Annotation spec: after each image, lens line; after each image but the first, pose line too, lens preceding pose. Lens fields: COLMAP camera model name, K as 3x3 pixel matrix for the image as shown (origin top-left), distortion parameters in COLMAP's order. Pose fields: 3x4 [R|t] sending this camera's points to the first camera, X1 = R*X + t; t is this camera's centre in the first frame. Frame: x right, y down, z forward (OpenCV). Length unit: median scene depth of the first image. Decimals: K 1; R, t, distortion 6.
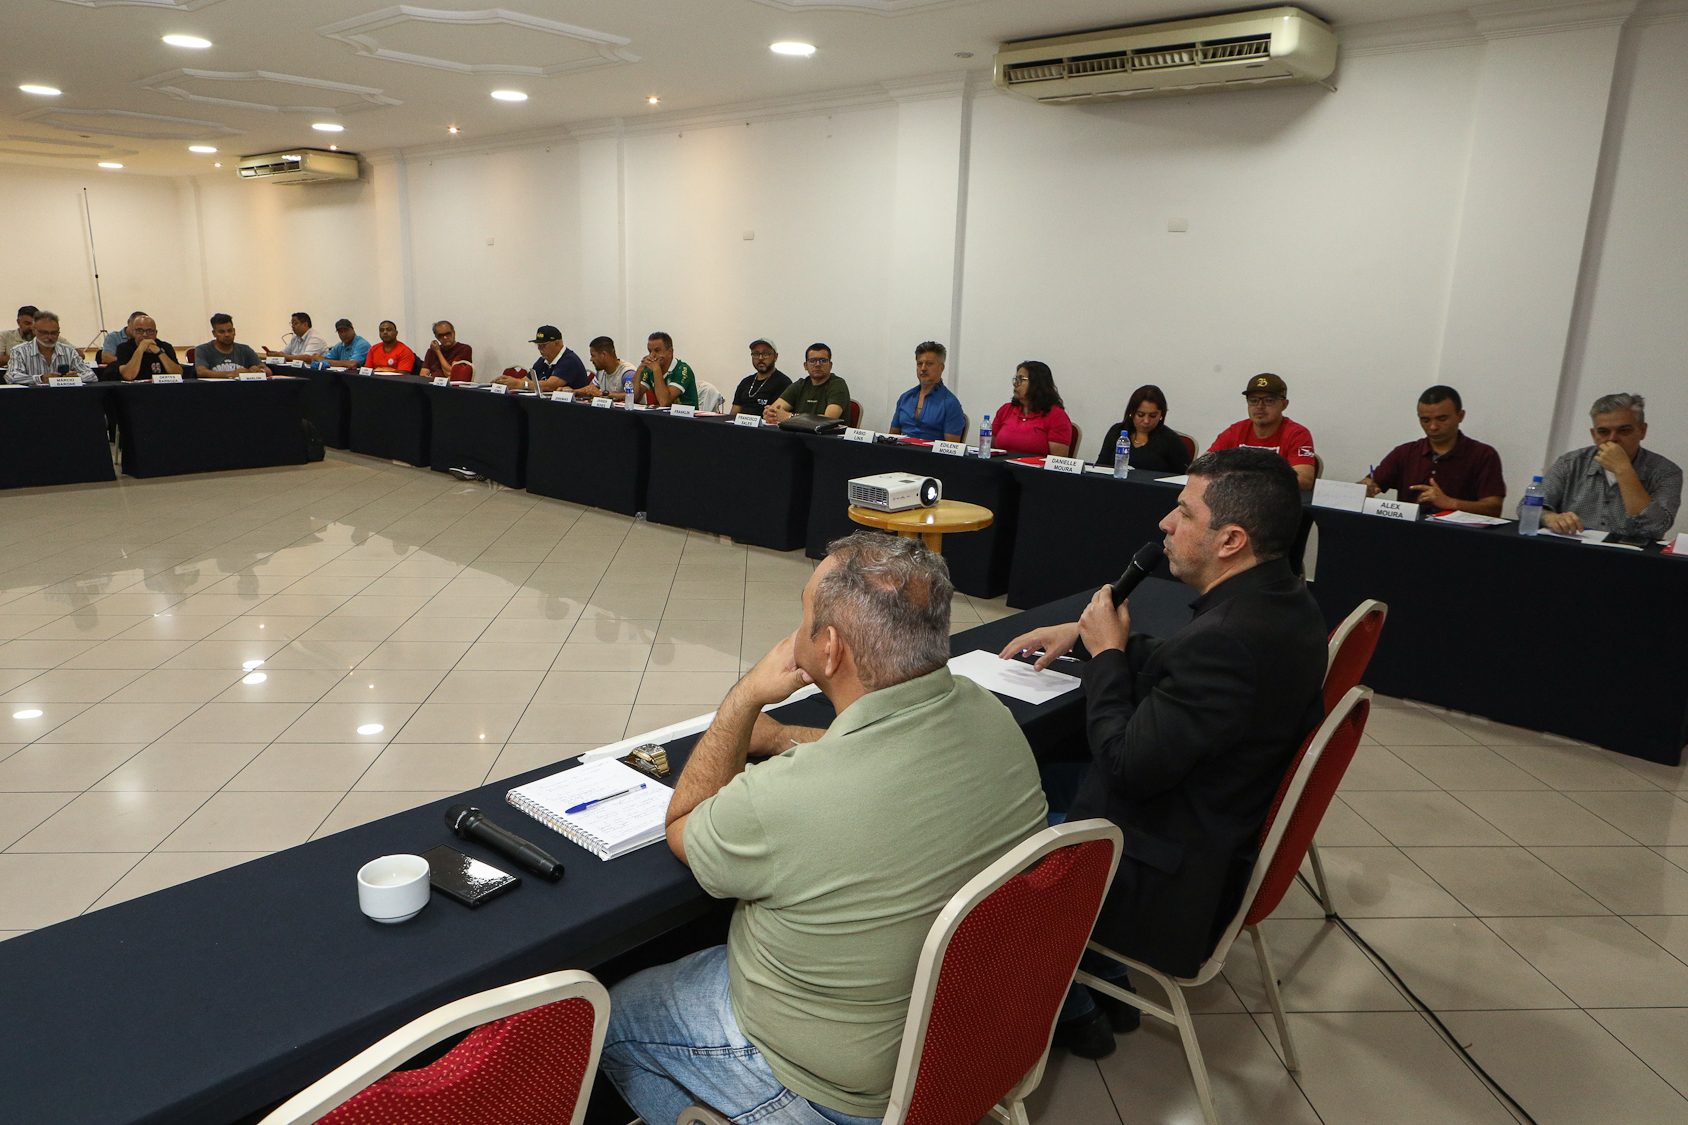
lens RADIAL K [[1202.4, 0, 849.8], [0, 1202.4, 546.5], [0, 0, 1]] dist [-0.026765, 0.023279]
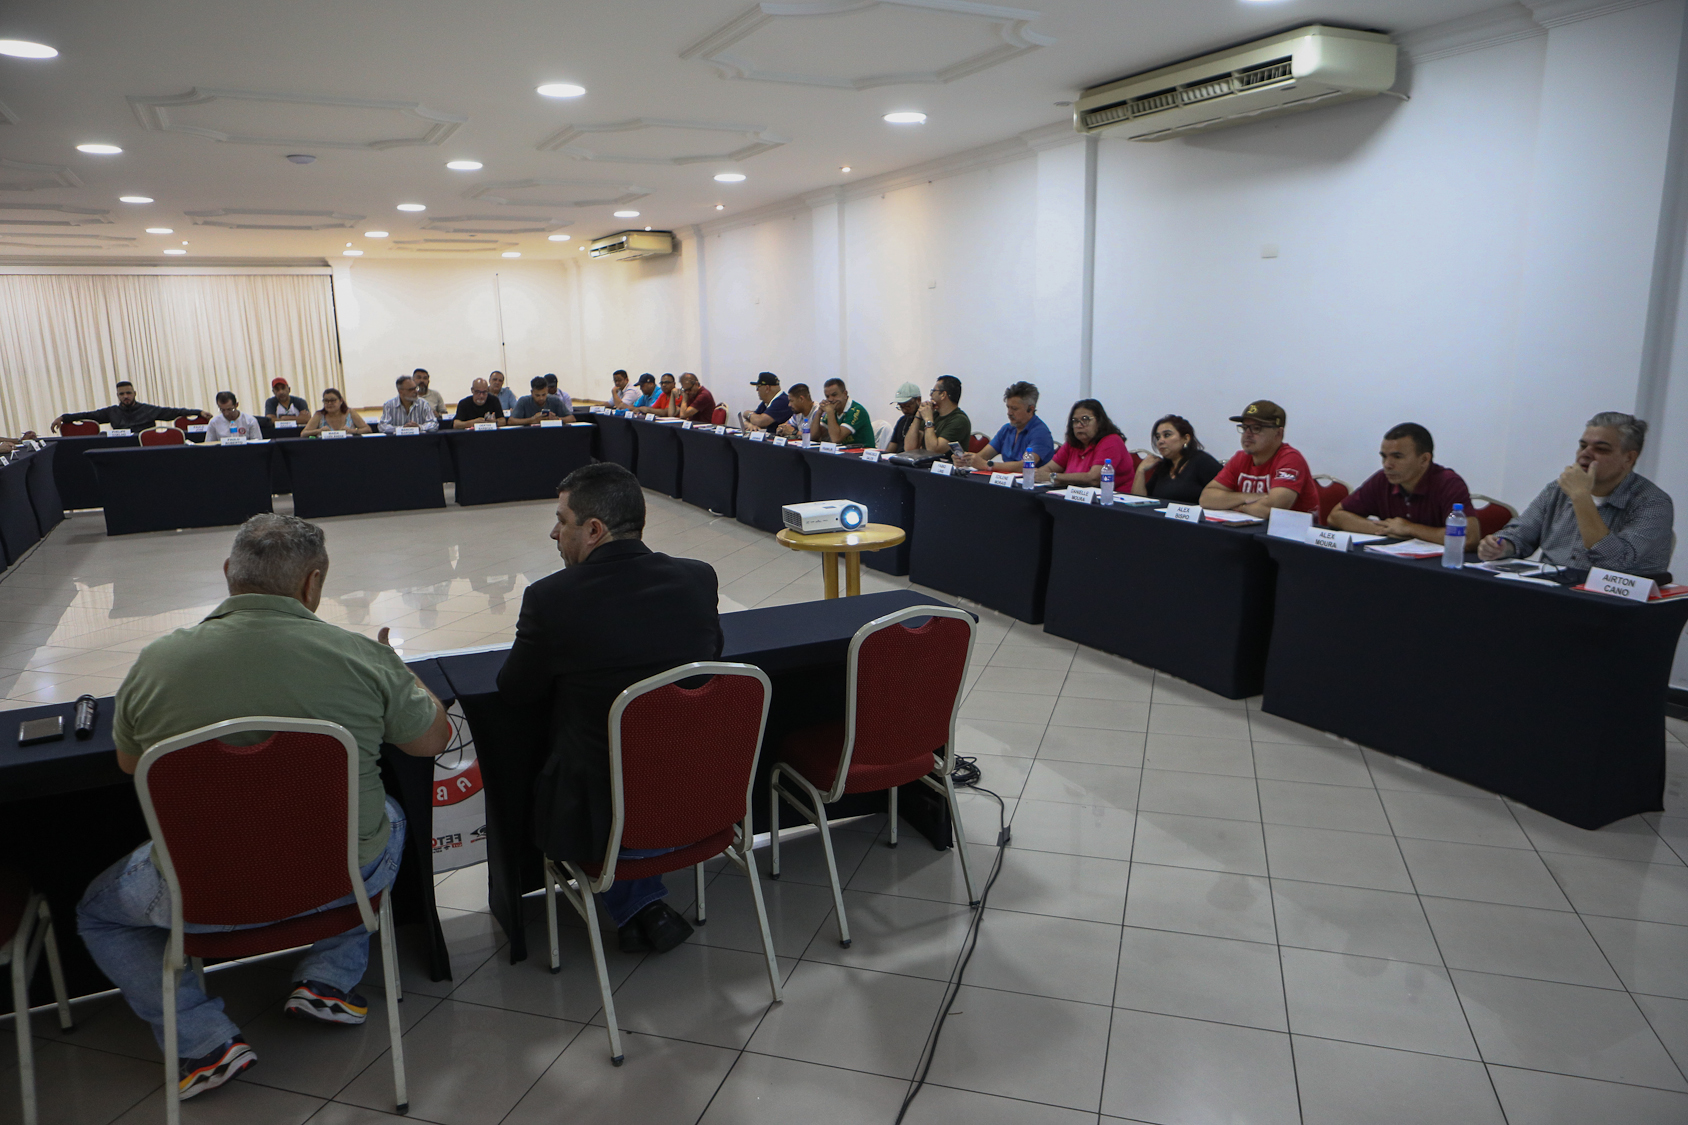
lens RADIAL K [[1185.0, 0, 859.0], [0, 1185.0, 568.1], [0, 0, 1]] dist [-0.007161, 0.008527]
pose [[0.933851, 0.022884, -0.356929, 0.275875], [-0.027019, 0.999613, -0.006601, 0.005720], [0.356640, 0.015808, 0.934108, -0.020206]]
